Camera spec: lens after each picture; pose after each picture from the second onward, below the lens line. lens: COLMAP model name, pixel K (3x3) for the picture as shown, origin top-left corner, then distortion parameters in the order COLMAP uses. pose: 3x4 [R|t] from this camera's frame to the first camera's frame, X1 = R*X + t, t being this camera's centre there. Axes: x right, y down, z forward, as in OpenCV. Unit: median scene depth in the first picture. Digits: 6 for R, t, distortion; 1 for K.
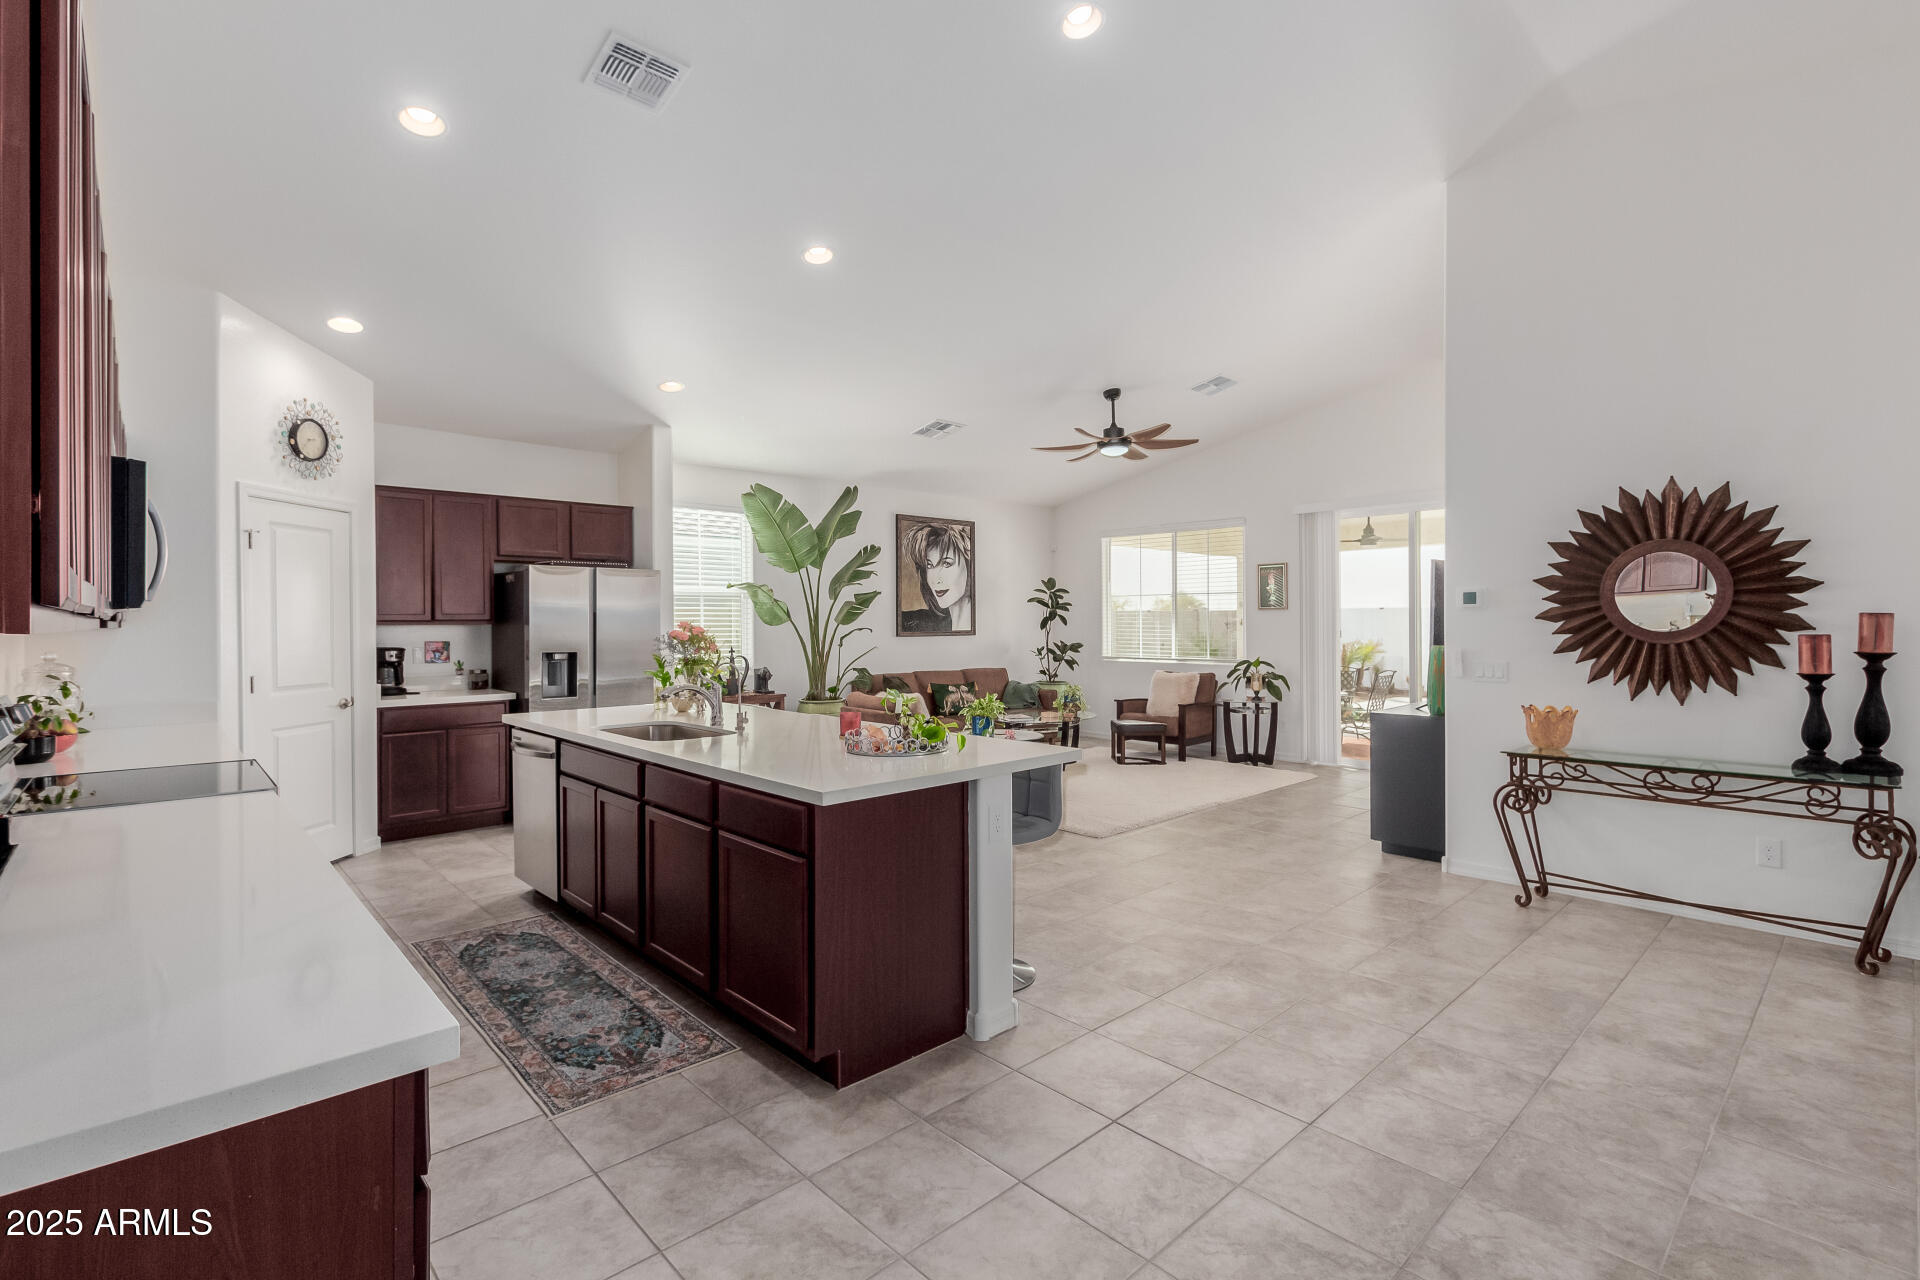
lens RADIAL K [[870.9, 0, 956.4], [0, 870.9, 627.9], [0, 0, 1]] dist [0.002956, 0.000000]
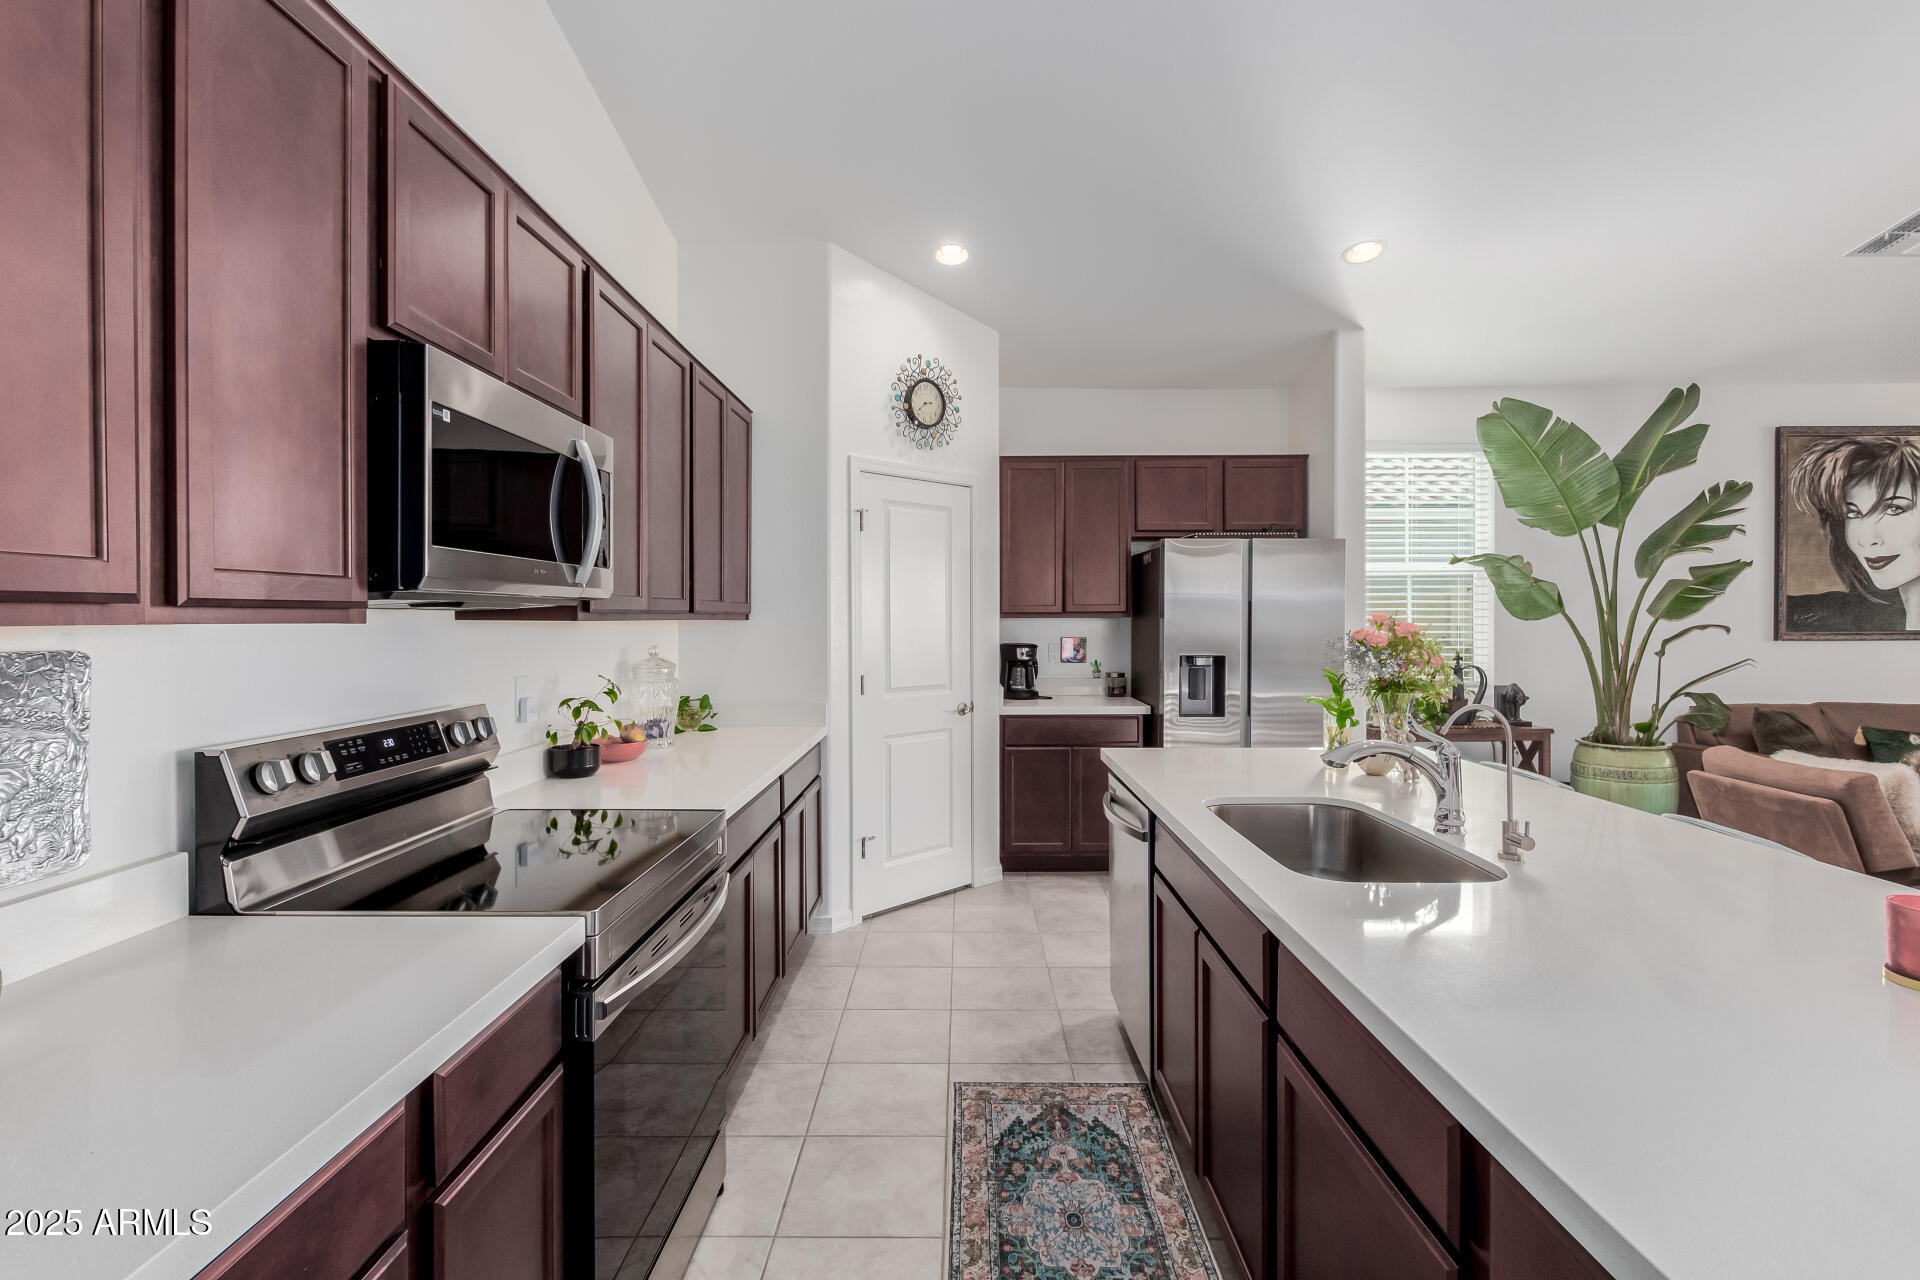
lens RADIAL K [[878.9, 0, 960.3], [0, 878.9, 626.7], [0, 0, 1]] dist [0.003513, -0.000298]
pose [[0.729959, 0.009810, -0.683421, -0.098414], [-0.005460, 0.999949, 0.008522, -0.001531], [0.683470, -0.002489, 0.729975, 0.321637]]
